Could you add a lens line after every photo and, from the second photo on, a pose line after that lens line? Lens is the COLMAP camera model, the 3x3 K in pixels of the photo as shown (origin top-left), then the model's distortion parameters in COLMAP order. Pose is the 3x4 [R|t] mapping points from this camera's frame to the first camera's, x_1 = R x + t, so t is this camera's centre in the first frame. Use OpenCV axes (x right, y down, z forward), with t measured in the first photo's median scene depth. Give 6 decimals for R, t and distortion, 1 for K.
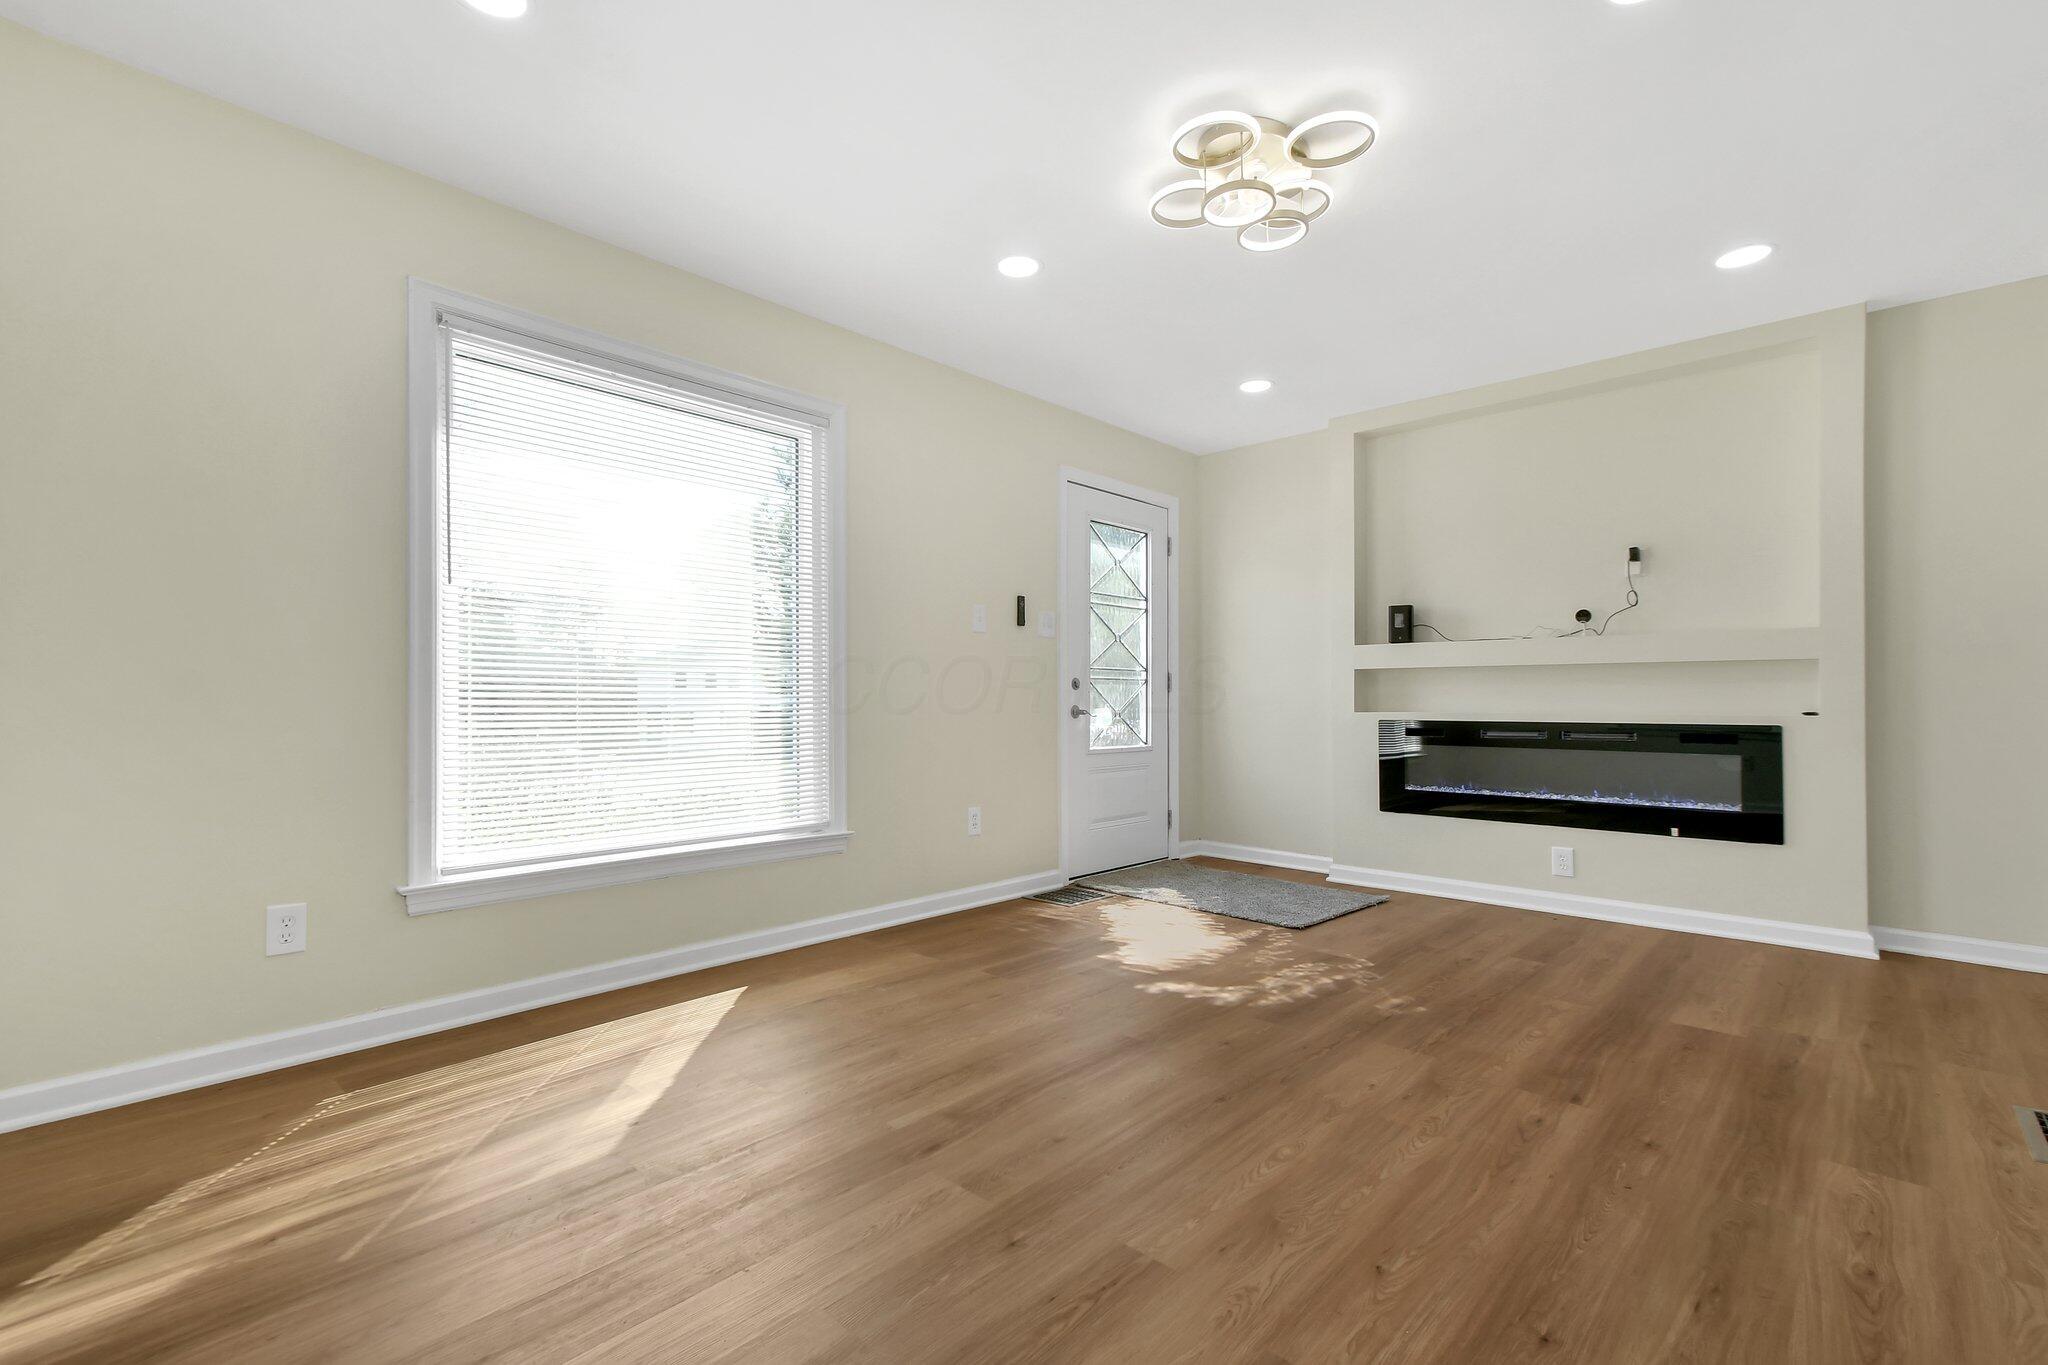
lens RADIAL K [[831.7, 0, 1024.0], [0, 831.7, 682.5], [0, 0, 1]] dist [0.000538, -0.000018]
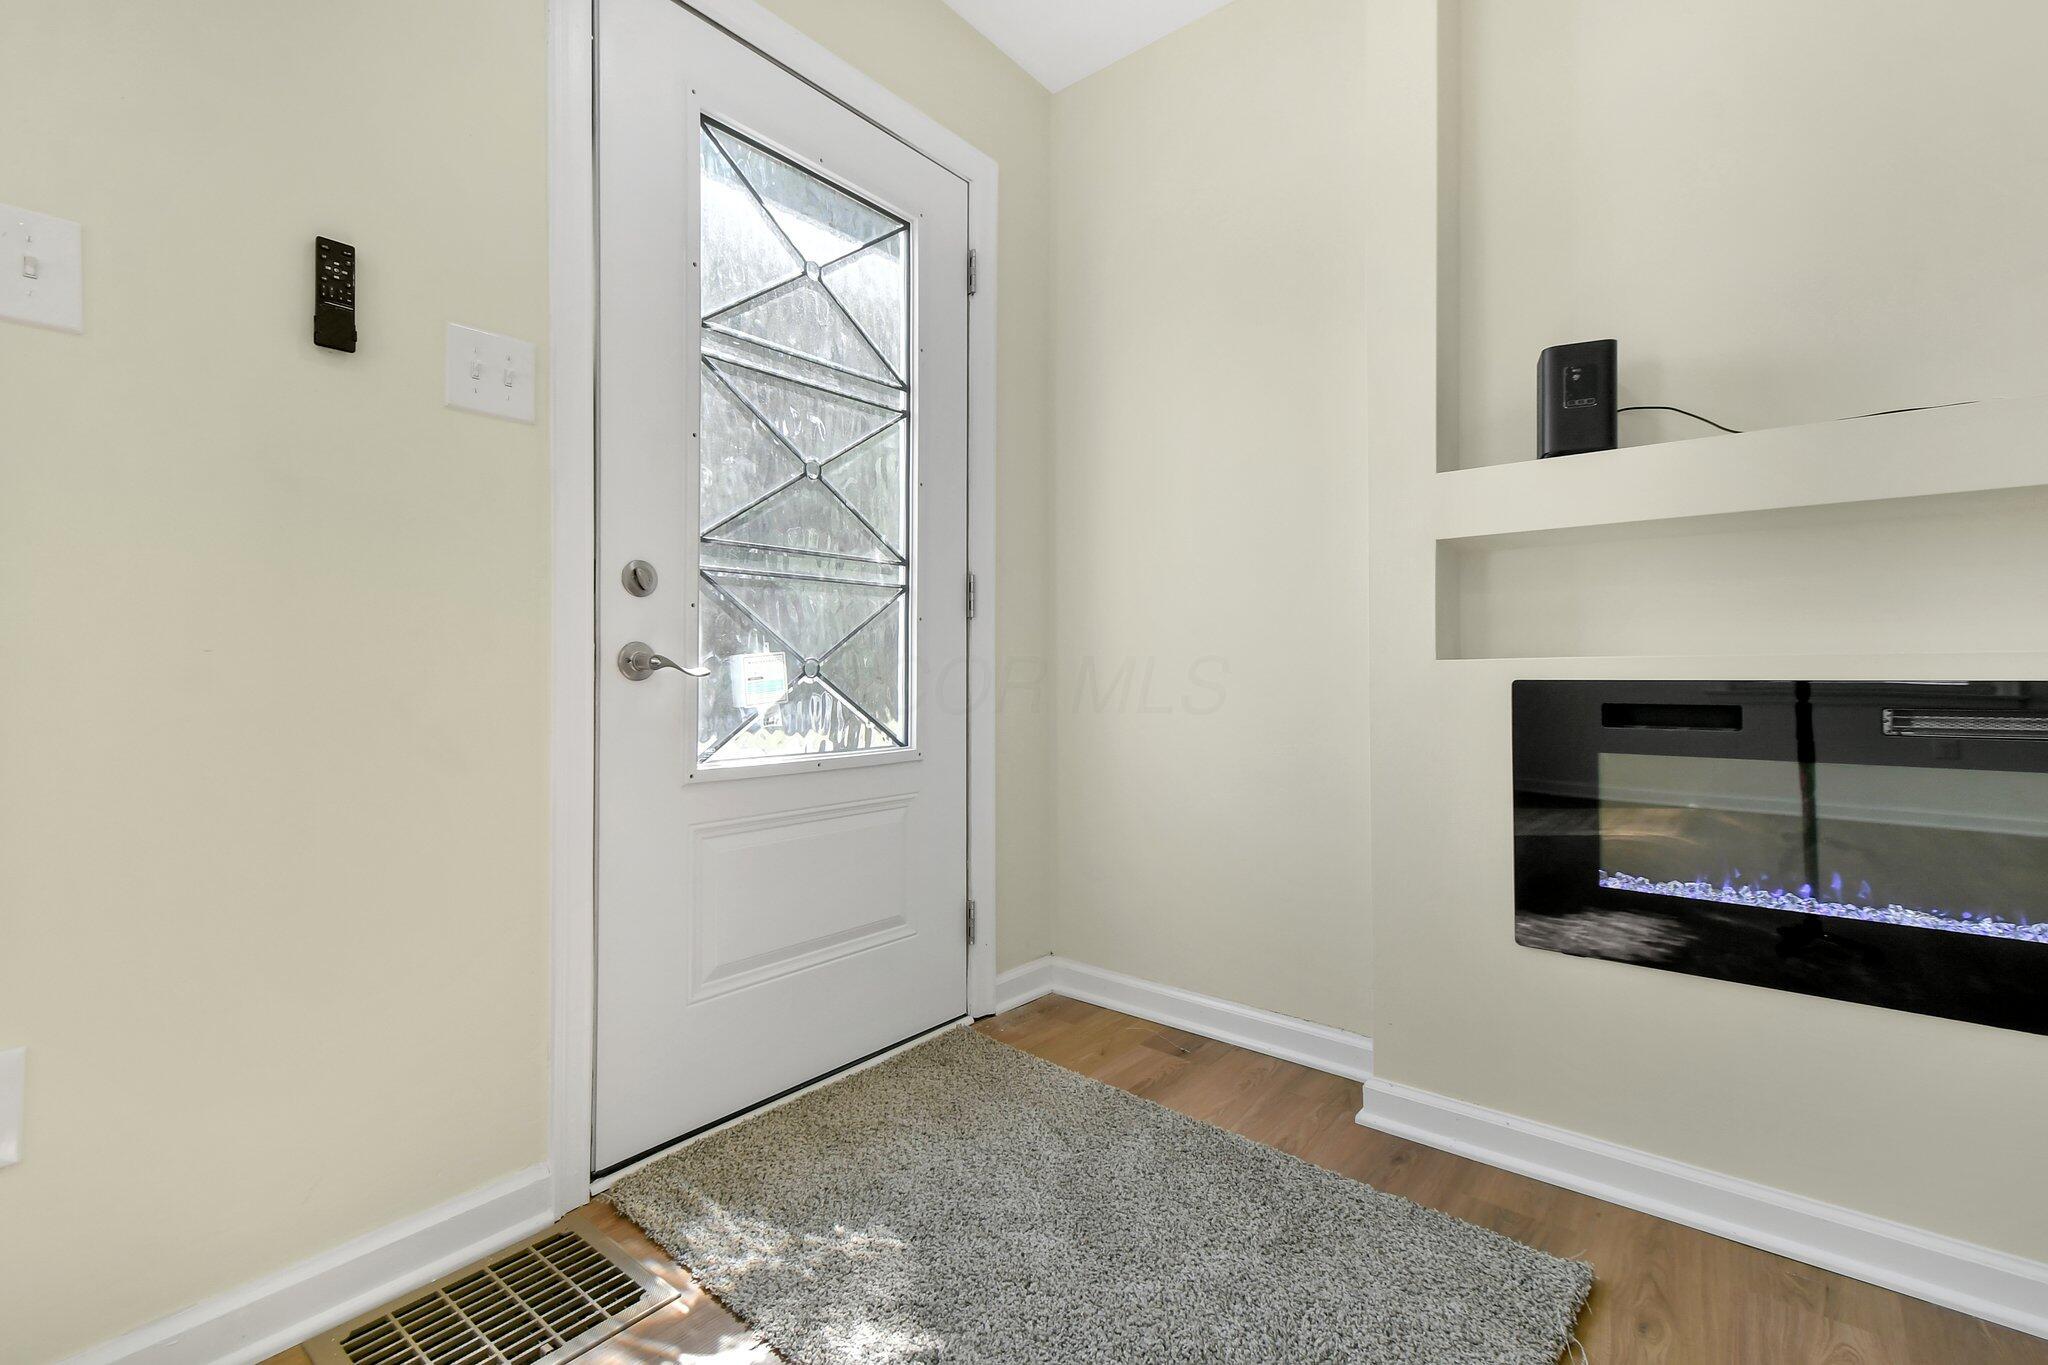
lens RADIAL K [[900.9, 0, 1031.5], [0, 900.9, 676.1], [0, 0, 1]] dist [-0.000384, -0.000064]
pose [[0.995848, -0.006507, 0.090802, 0.174314], [0.003773, 0.999535, 0.030247, 0.028476], [-0.090957, -0.029778, 0.995410, 0.581964]]
